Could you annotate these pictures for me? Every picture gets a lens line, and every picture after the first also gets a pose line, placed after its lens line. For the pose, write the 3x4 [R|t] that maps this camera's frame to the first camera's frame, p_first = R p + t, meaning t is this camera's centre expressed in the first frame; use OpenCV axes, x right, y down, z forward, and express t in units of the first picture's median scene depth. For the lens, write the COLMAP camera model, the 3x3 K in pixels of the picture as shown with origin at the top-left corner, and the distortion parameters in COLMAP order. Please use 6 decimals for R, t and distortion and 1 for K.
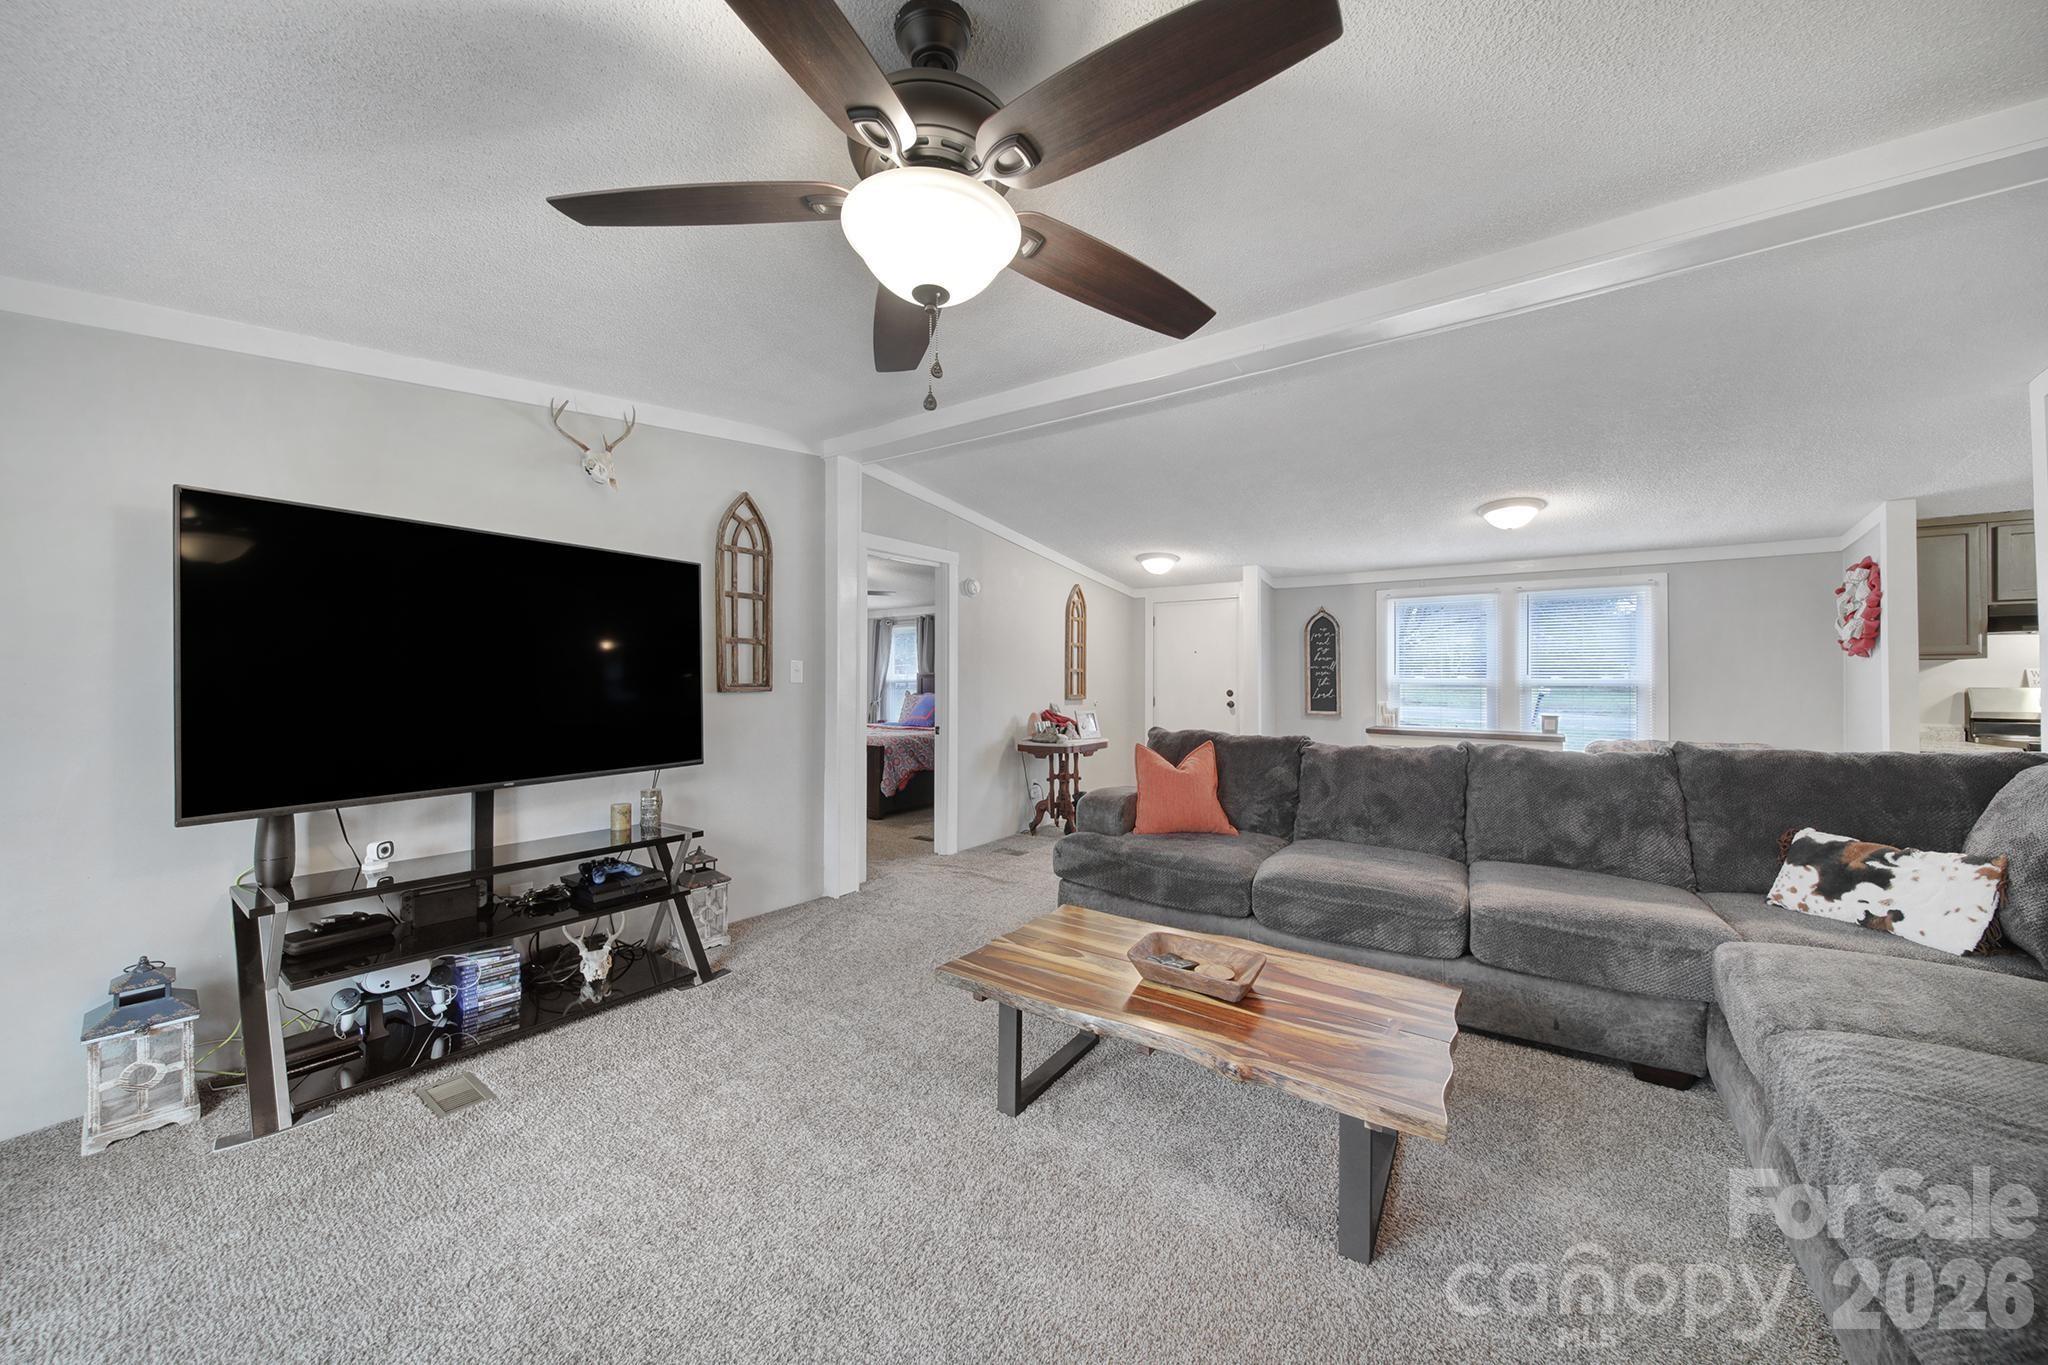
lens RADIAL K [[727.3, 0, 1040.4], [0, 727.3, 676.3], [0, 0, 1]] dist [0.000427, -0.000863]
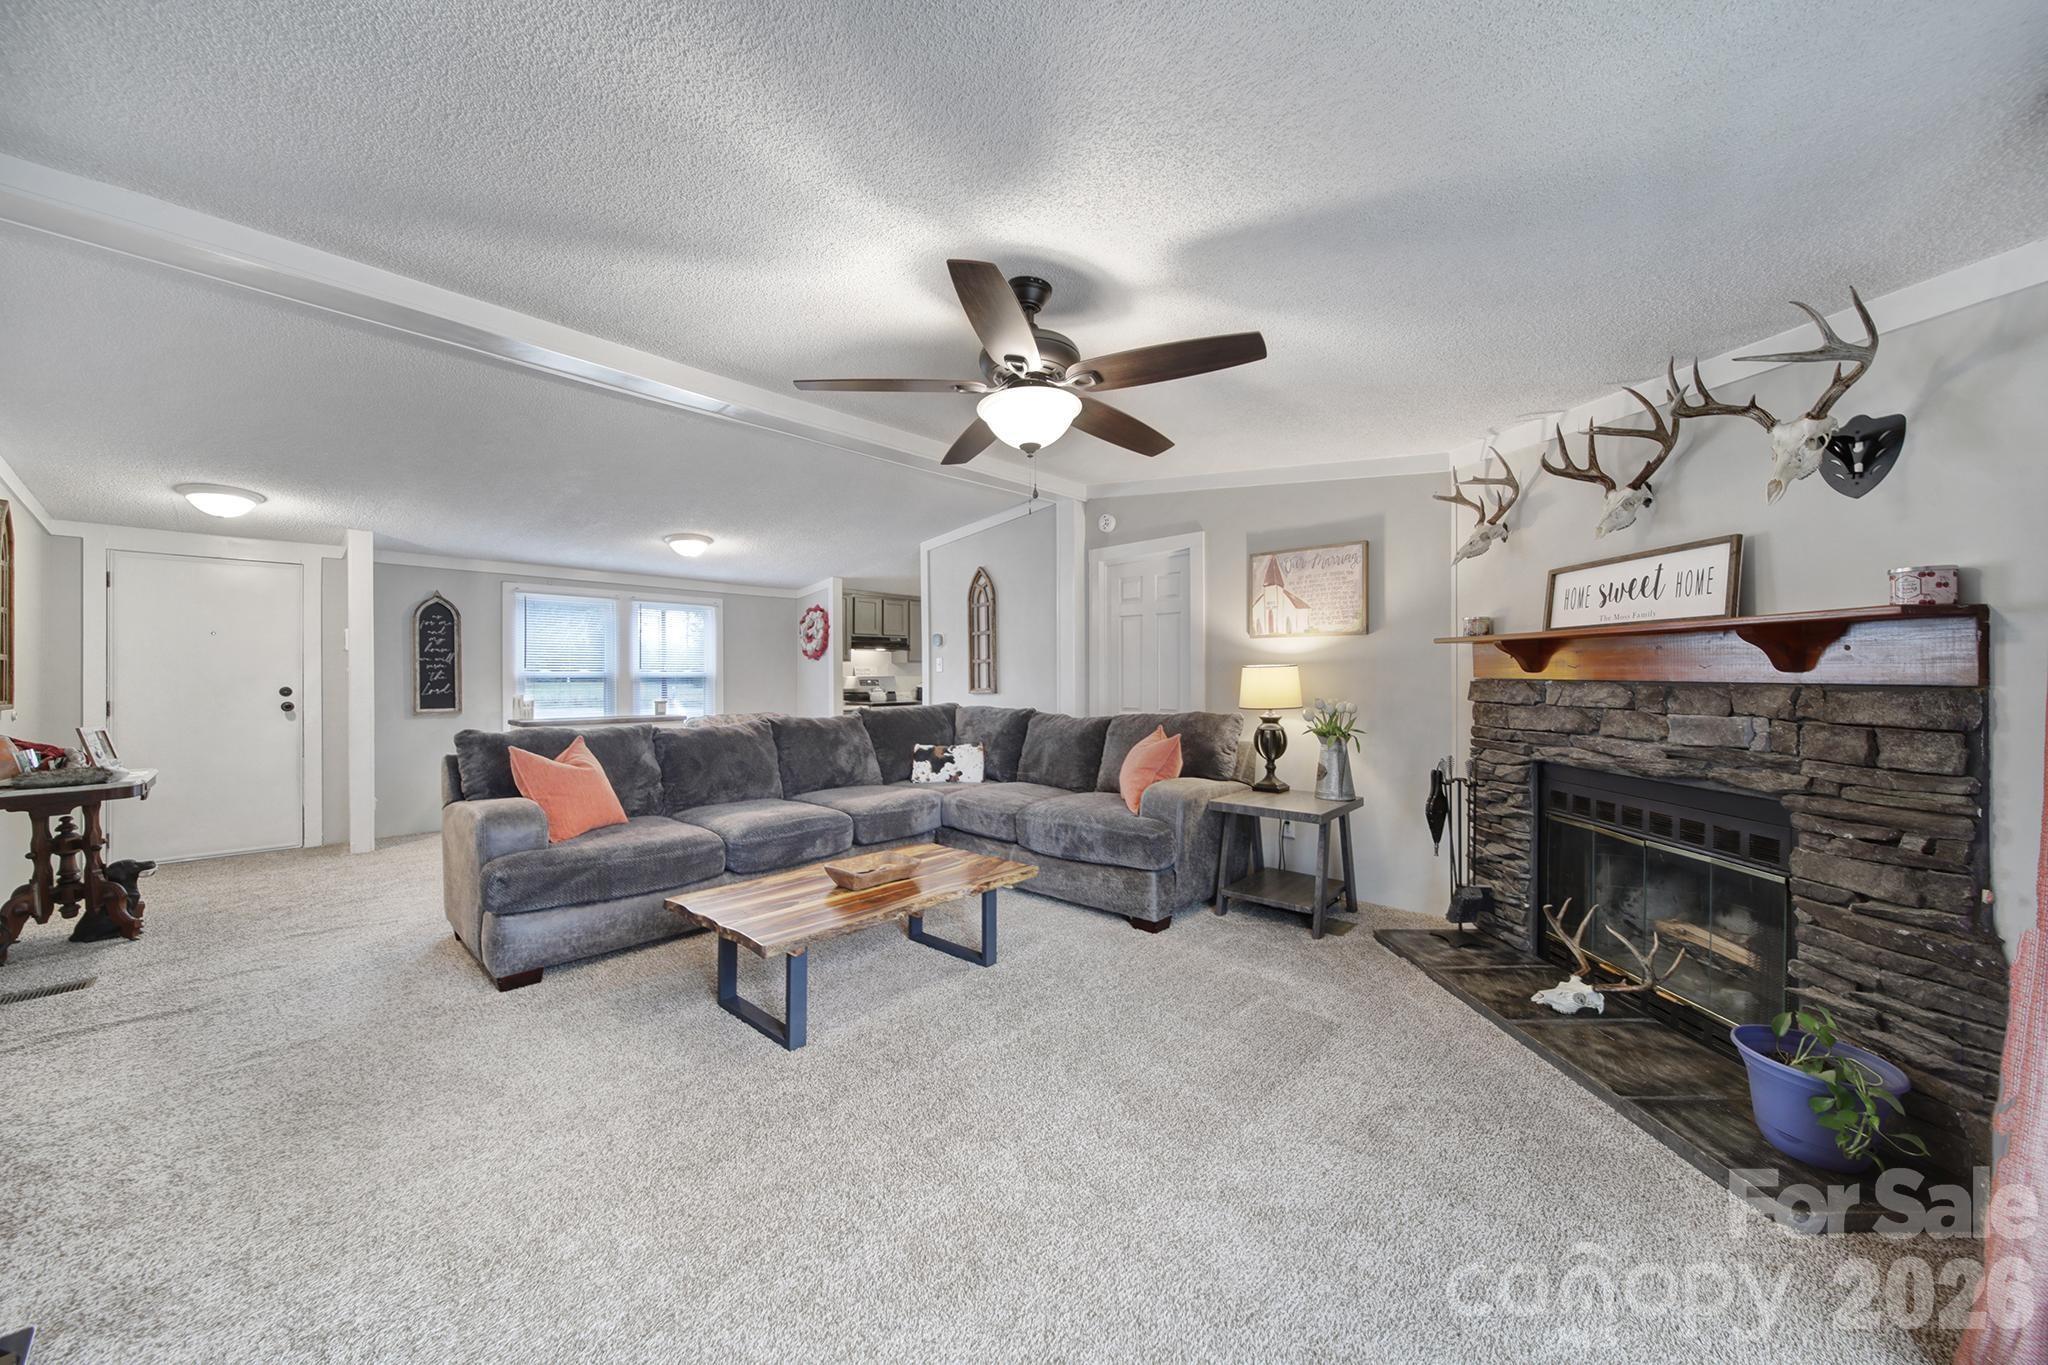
lens RADIAL K [[727.3, 0, 1006.8], [0, 727.3, 668.4], [0, 0, 1]] dist [0.000427, -0.000863]
pose [[0.156837, 0.002332, 0.987622, -0.584824], [-0.004413, 0.999989, -0.001661, -0.004279], [-0.987615, -0.004098, 0.156846, 0.248947]]
